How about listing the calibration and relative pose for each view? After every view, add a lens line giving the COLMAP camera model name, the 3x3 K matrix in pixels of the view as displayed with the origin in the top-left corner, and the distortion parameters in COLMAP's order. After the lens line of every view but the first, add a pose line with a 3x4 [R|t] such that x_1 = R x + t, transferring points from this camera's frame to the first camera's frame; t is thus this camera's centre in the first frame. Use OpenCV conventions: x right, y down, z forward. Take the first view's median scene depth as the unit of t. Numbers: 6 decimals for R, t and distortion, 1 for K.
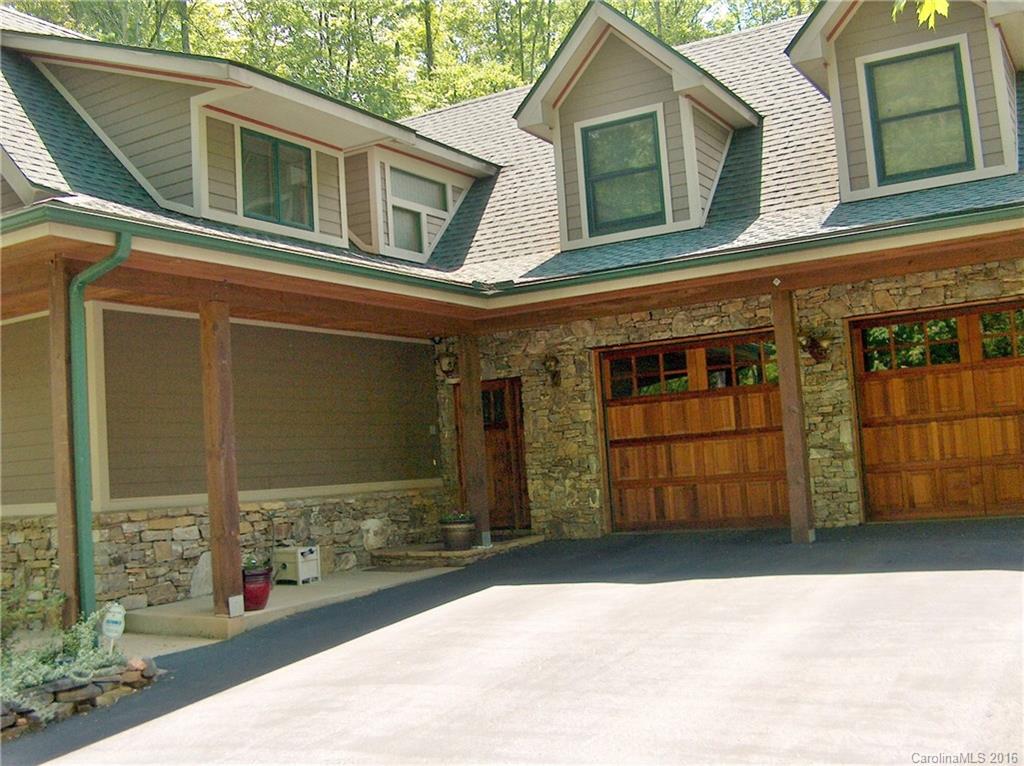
lens RADIAL K [[1129.1, 0, 512.0], [0, 1129.1, 383.0], [0, 0, 1]] dist [-0.188426, 0.229737]
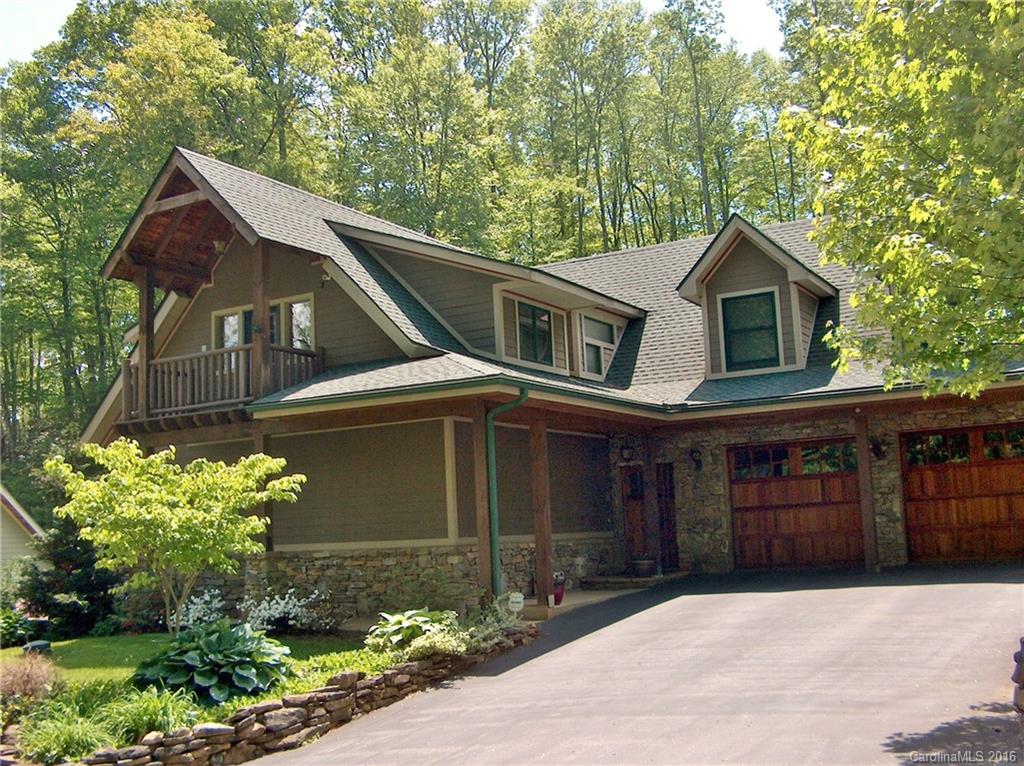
lens RADIAL K [[1129.1, 0, 512.0], [0, 1129.1, 383.0], [0, 0, 1]] dist [-0.188426, 0.229737]
pose [[0.999709, 0.024044, -0.001725, -0.219142], [-0.024103, 0.998062, -0.057371, -0.022199], [0.000343, 0.057396, 0.998351, -0.507774]]
